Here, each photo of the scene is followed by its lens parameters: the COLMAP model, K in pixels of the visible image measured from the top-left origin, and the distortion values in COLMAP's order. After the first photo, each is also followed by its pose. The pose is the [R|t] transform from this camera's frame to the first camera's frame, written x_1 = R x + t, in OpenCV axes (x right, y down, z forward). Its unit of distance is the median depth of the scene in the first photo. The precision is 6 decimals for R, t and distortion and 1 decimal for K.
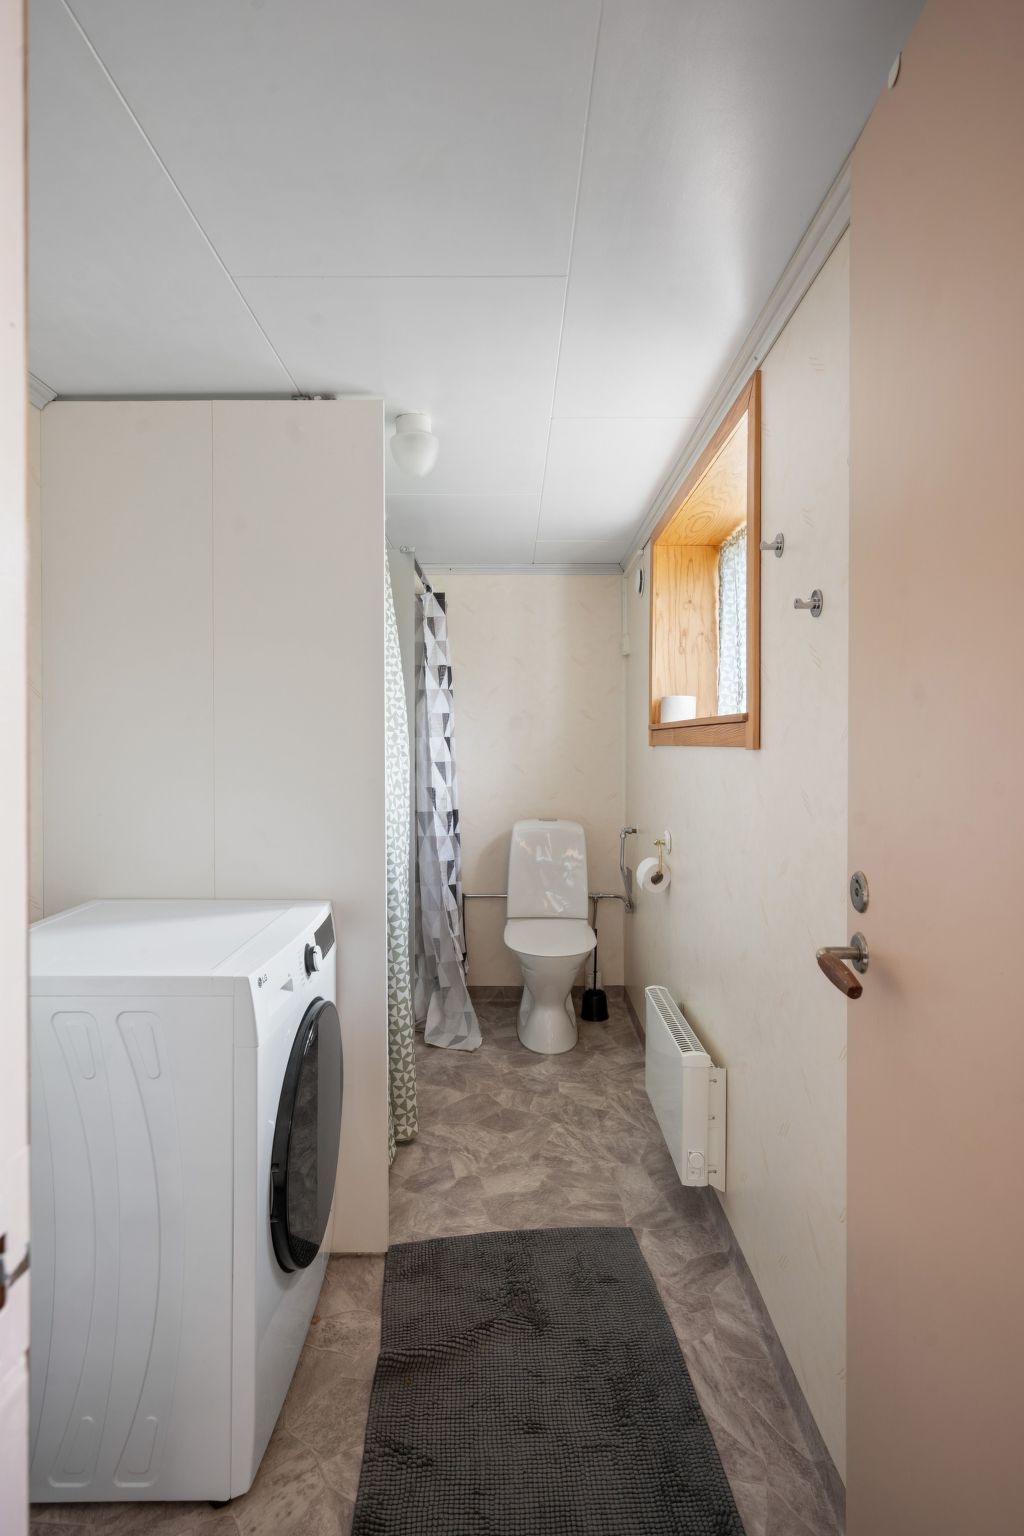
lens RADIAL K [[739.8, 0, 512.9], [0, 739.8, 760.9], [0, 0, 1]] dist [-0.003840, -0.000260]
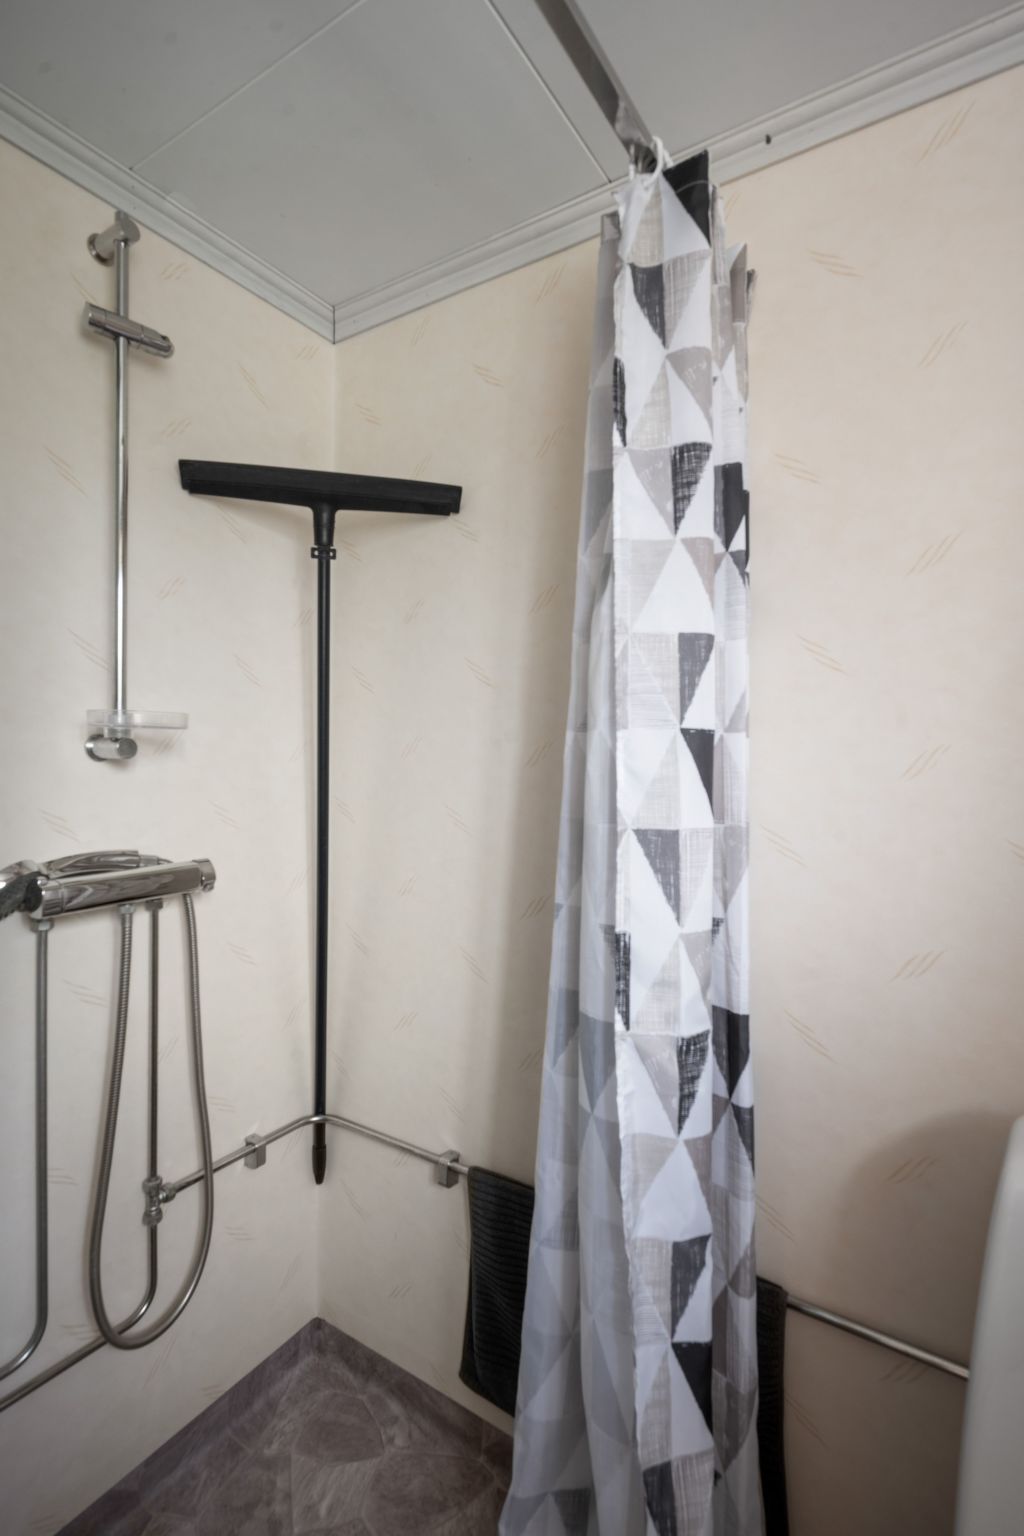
lens RADIAL K [[739.8, 0, 509.1], [0, 739.8, 775.1], [0, 0, 1]] dist [-0.003840, -0.000260]
pose [[0.834688, 0.030942, -0.549853, -0.005003], [-0.025876, 0.999521, 0.016965, -0.019476], [0.550114, 0.000067, 0.835089, 0.762334]]
